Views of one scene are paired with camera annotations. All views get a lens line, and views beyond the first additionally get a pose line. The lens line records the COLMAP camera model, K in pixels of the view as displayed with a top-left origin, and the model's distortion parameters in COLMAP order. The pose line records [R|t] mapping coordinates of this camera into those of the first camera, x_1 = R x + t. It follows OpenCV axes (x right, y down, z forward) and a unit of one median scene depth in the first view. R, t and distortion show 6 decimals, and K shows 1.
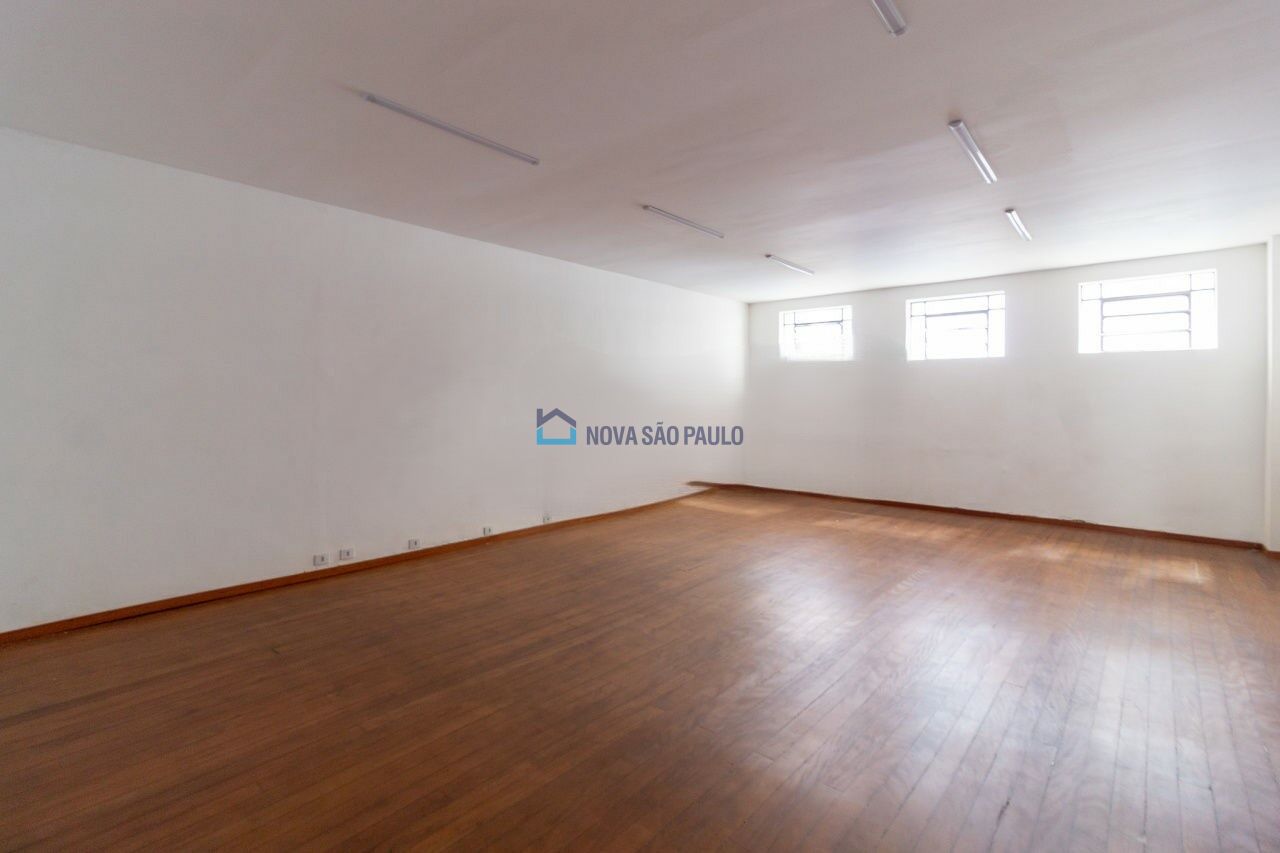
lens RADIAL K [[596.4, 0, 636.4], [0, 596.4, 406.0], [0, 0, 1]] dist [-0.001360, -0.000077]
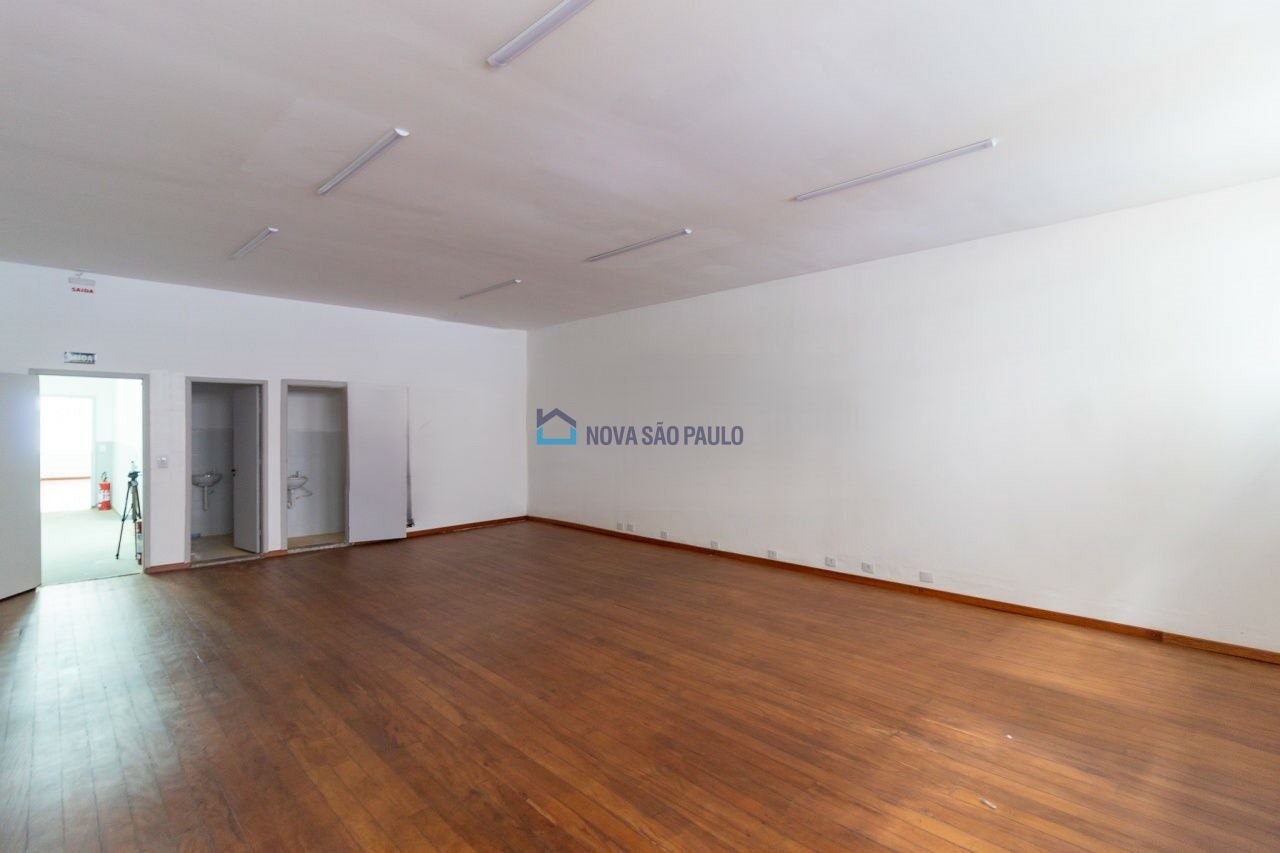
lens RADIAL K [[596.4, 0, 636.4], [0, 596.4, 406.0], [0, 0, 1]] dist [-0.001360, -0.000077]
pose [[-0.079182, -0.022511, -0.996606, 1.059686], [0.003327, 0.999733, -0.022846, -0.042552], [0.996855, -0.005125, -0.079086, 1.067159]]
